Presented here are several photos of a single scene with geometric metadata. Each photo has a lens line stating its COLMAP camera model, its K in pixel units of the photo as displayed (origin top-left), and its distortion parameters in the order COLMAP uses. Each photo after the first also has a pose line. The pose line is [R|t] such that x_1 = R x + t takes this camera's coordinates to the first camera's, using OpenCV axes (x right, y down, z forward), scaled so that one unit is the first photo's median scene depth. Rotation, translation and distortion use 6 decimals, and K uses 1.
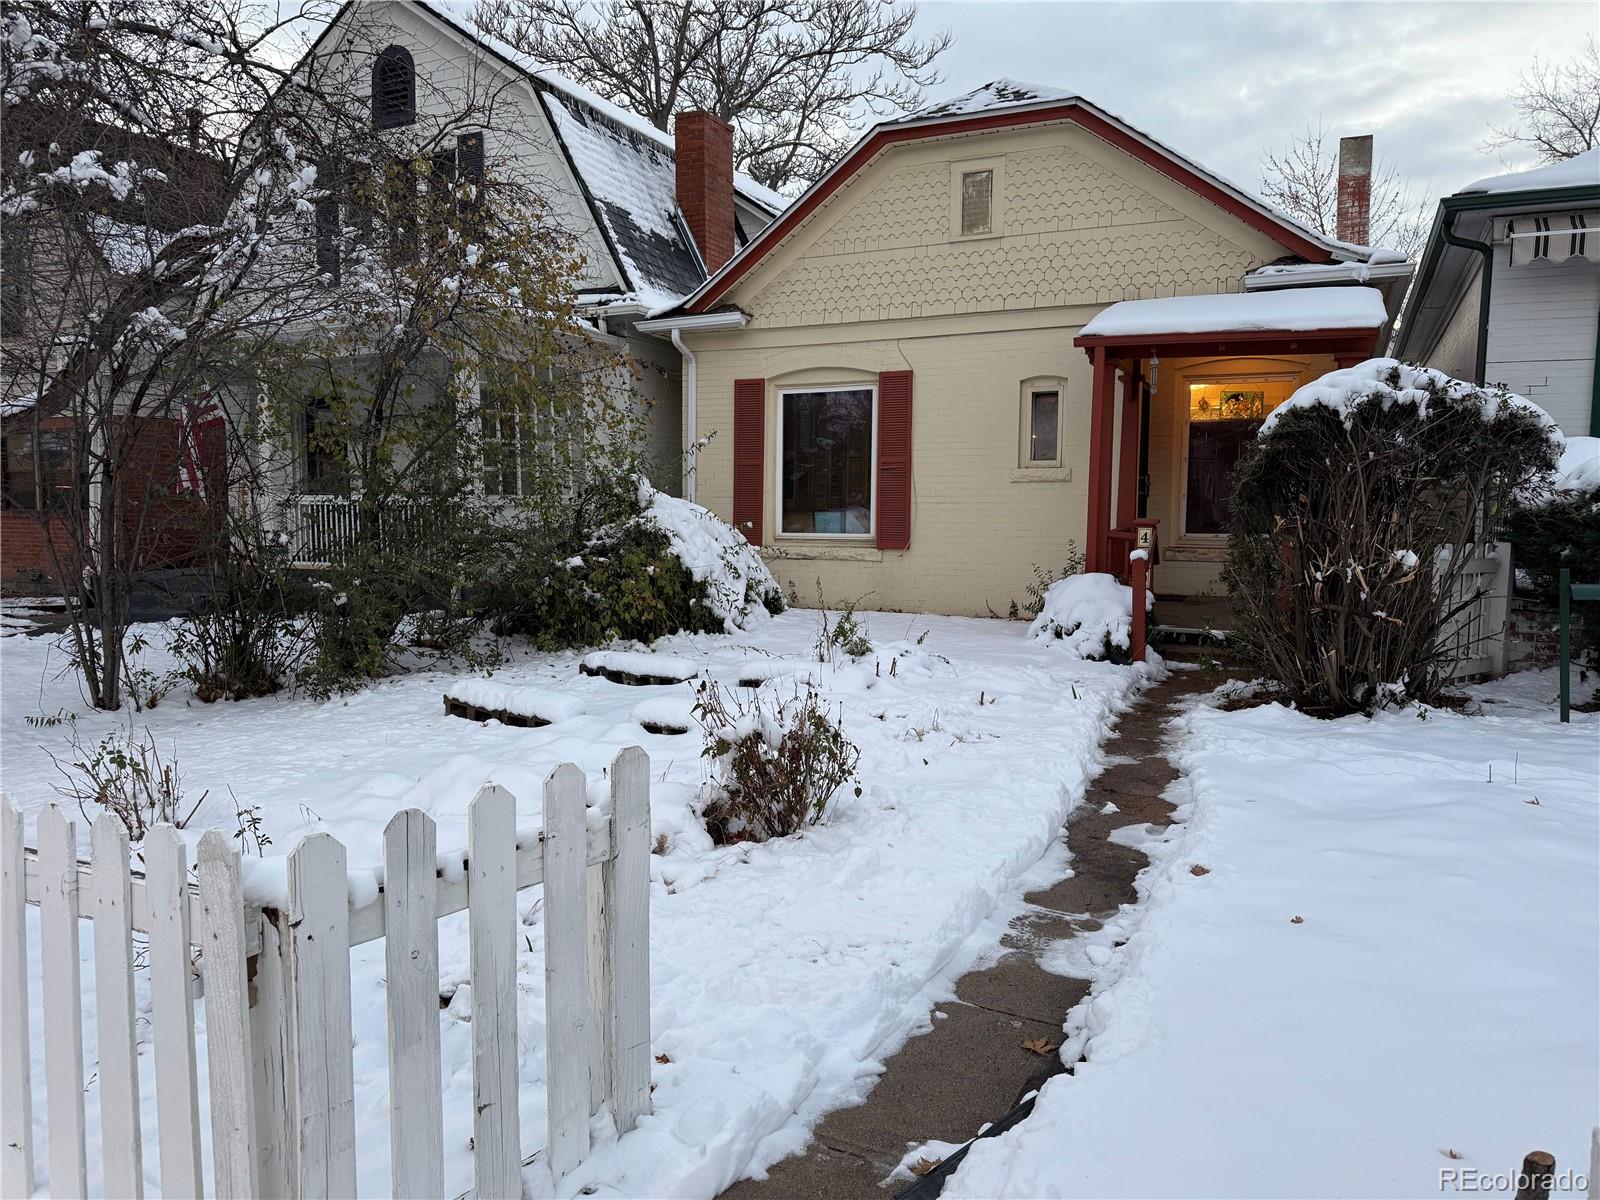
lens RADIAL K [[1127.8, 0, 800.5], [0, 1127.8, 596.8], [0, 0, 1]] dist [0.080645, -0.084411]
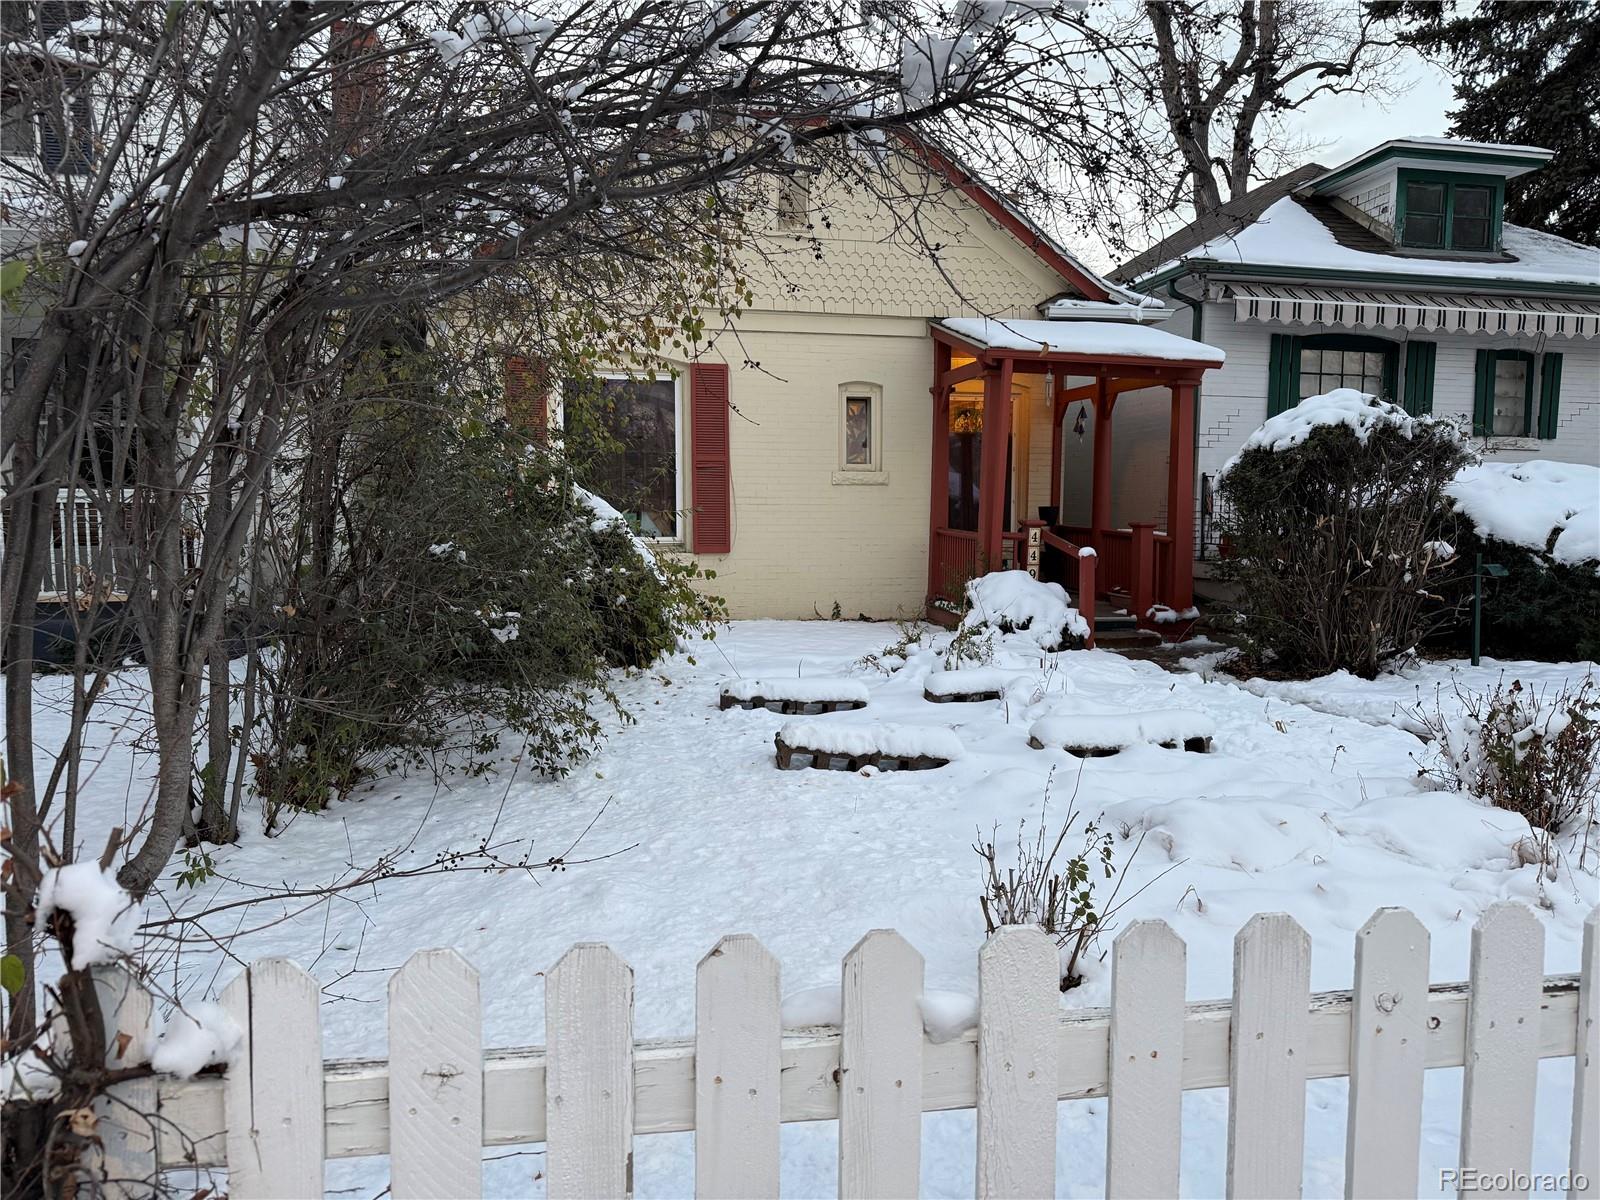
lens RADIAL K [[1127.8, 0, 800.1], [0, 1127.8, 603.5], [0, 0, 1]] dist [0.080645, -0.084411]
pose [[0.818524, -0.046328, 0.572601, -0.433927], [0.043691, 0.998876, 0.018362, -0.015216], [-0.572809, 0.009988, 0.819628, 0.197989]]
